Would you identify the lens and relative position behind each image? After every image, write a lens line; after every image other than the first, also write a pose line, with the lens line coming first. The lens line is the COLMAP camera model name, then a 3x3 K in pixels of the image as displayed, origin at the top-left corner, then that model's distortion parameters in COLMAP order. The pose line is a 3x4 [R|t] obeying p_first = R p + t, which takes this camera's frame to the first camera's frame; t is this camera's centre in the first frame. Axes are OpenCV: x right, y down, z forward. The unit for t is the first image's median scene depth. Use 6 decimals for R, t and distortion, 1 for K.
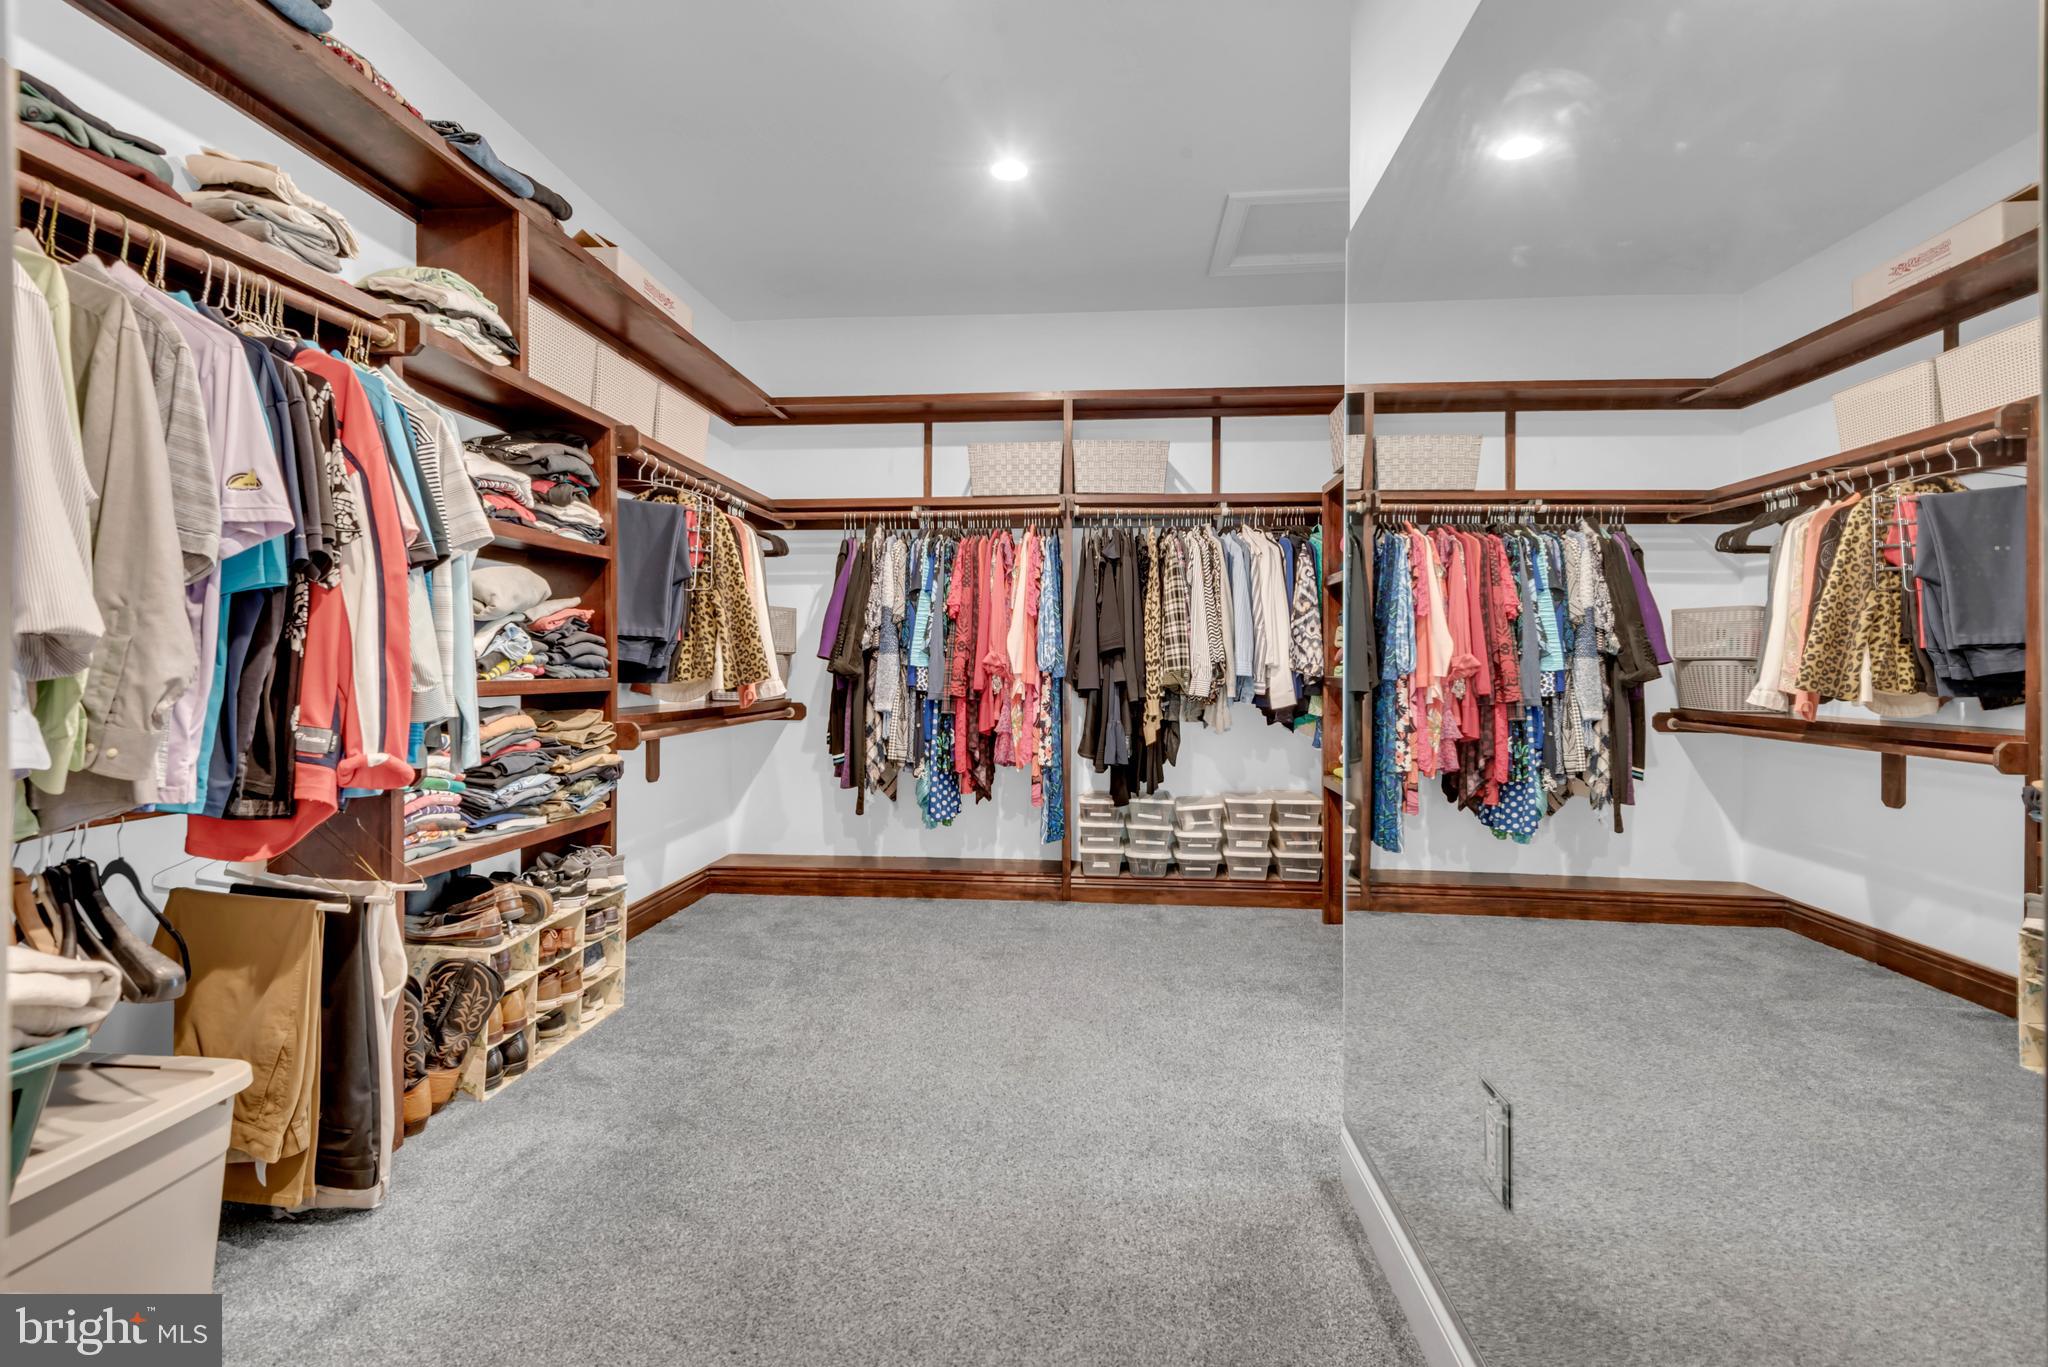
lens RADIAL K [[934.6, 0, 1011.5], [0, 934.6, 664.4], [0, 0, 1]] dist [0.032289, -0.017665]
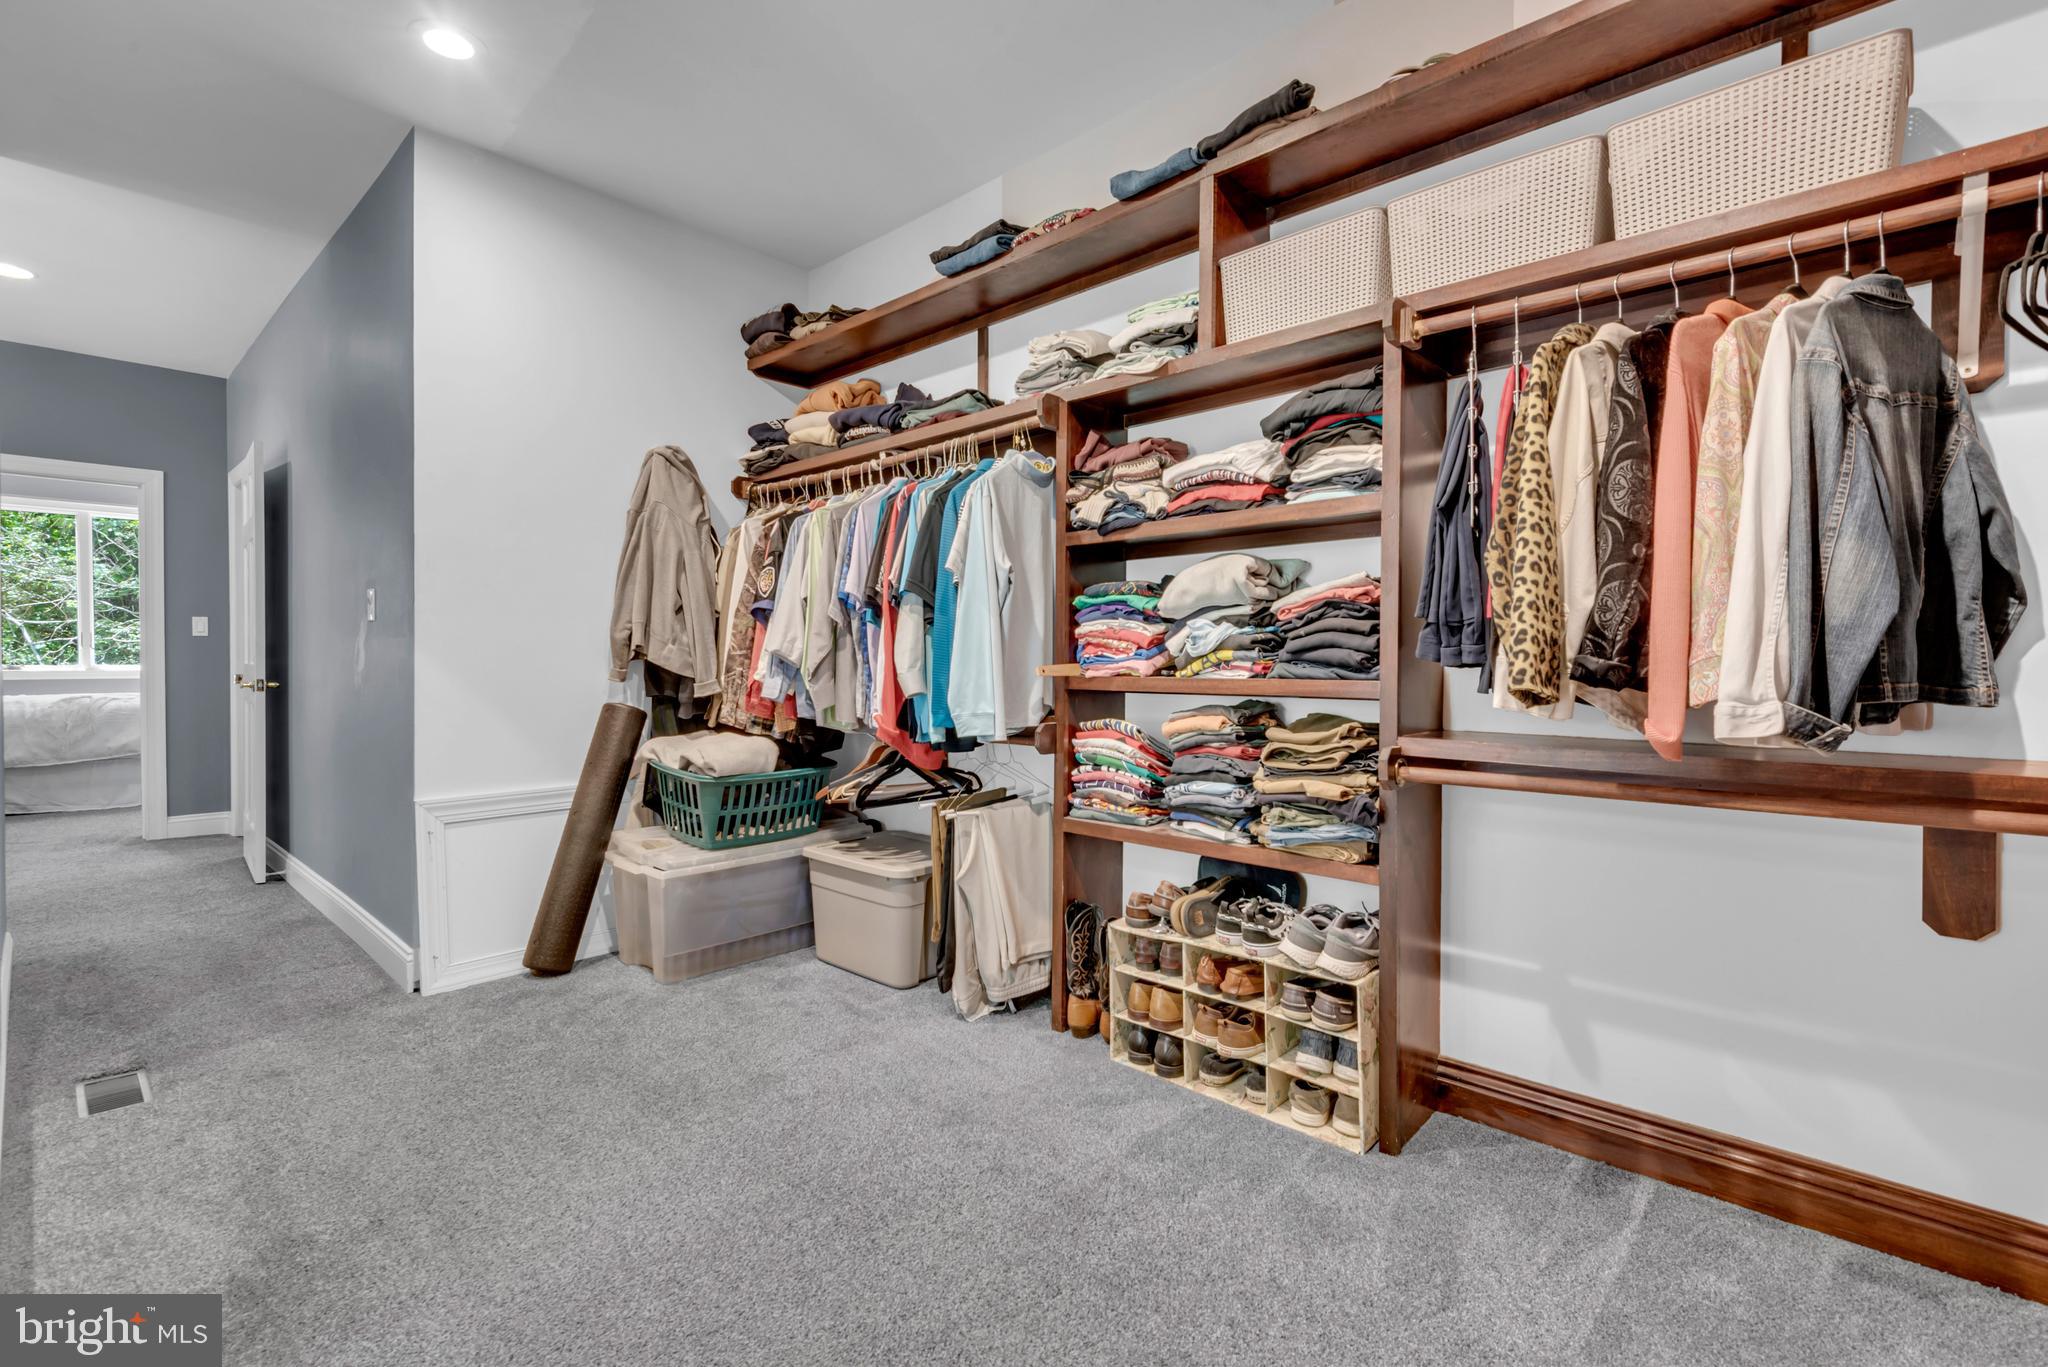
lens RADIAL K [[928.4, 0, 1020.8], [0, 928.4, 674.5], [0, 0, 1]] dist [0.031237, -0.000278]
pose [[-0.608526, 0.008137, -0.793492, 0.301807], [0.000937, 0.999954, 0.009536, 0.004877], [0.793534, 0.005059, -0.608505, 1.313368]]
